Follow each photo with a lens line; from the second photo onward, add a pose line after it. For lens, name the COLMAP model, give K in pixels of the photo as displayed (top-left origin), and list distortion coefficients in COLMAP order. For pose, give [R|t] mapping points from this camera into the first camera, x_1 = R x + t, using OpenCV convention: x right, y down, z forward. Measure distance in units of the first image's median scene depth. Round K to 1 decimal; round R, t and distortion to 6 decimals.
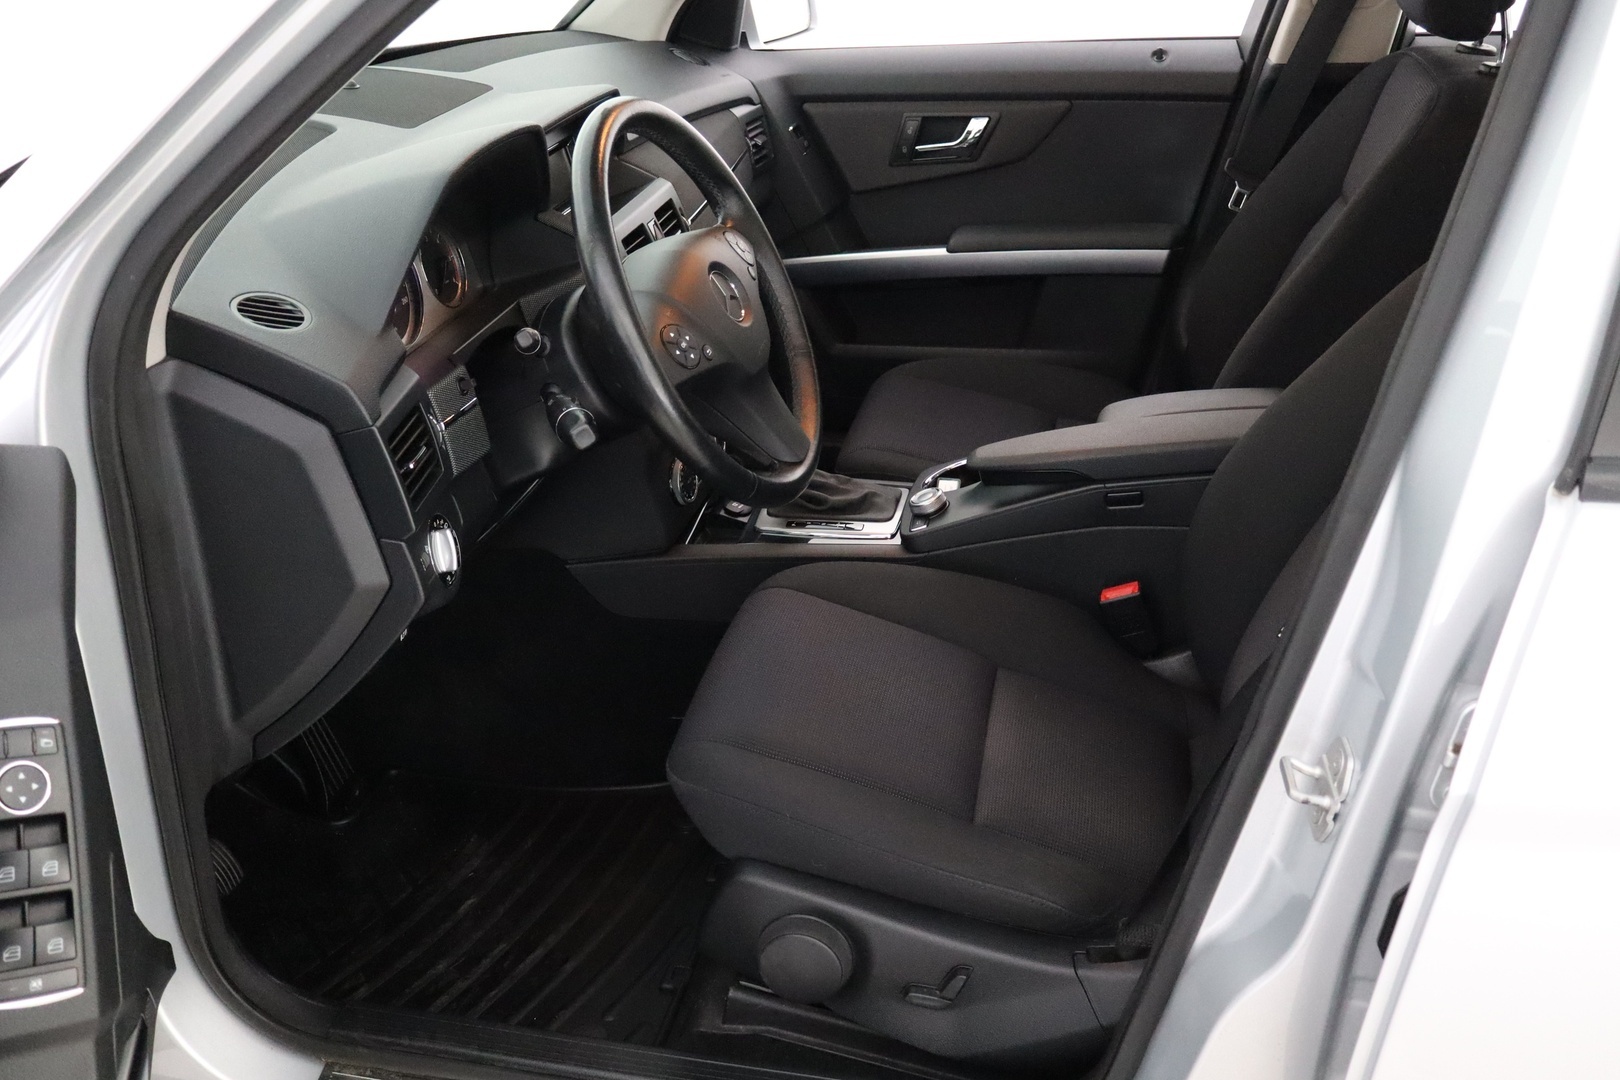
lens RADIAL K [[1601.2, 0, 802.7], [0, 1601.2, 541.3], [0, 0, 1]] dist [-0.007896, -0.015512]
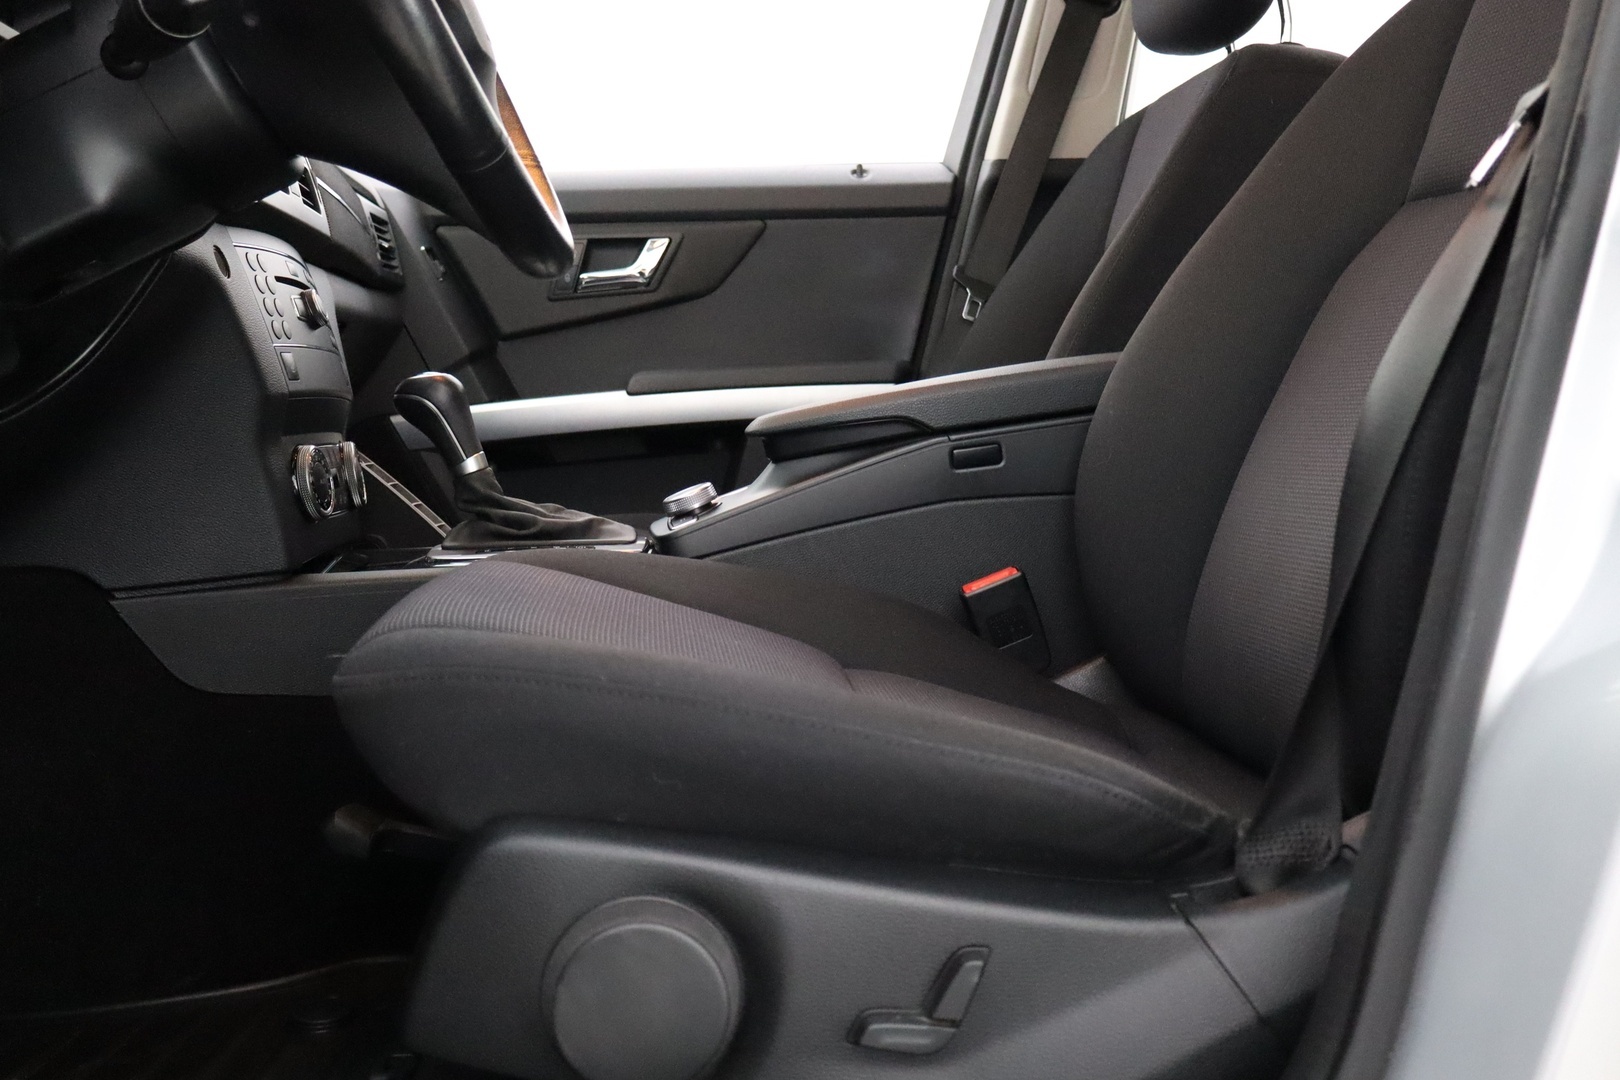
lens RADIAL K [[1601.2, 0, 802.7], [0, 1601.2, 541.3], [0, 0, 1]] dist [-0.007896, -0.015512]
pose [[0.960121, -0.007708, 0.279478, -0.053561], [0.109269, 0.930460, -0.349722, 0.191115], [-0.257348, 0.366313, 0.894196, 0.314226]]
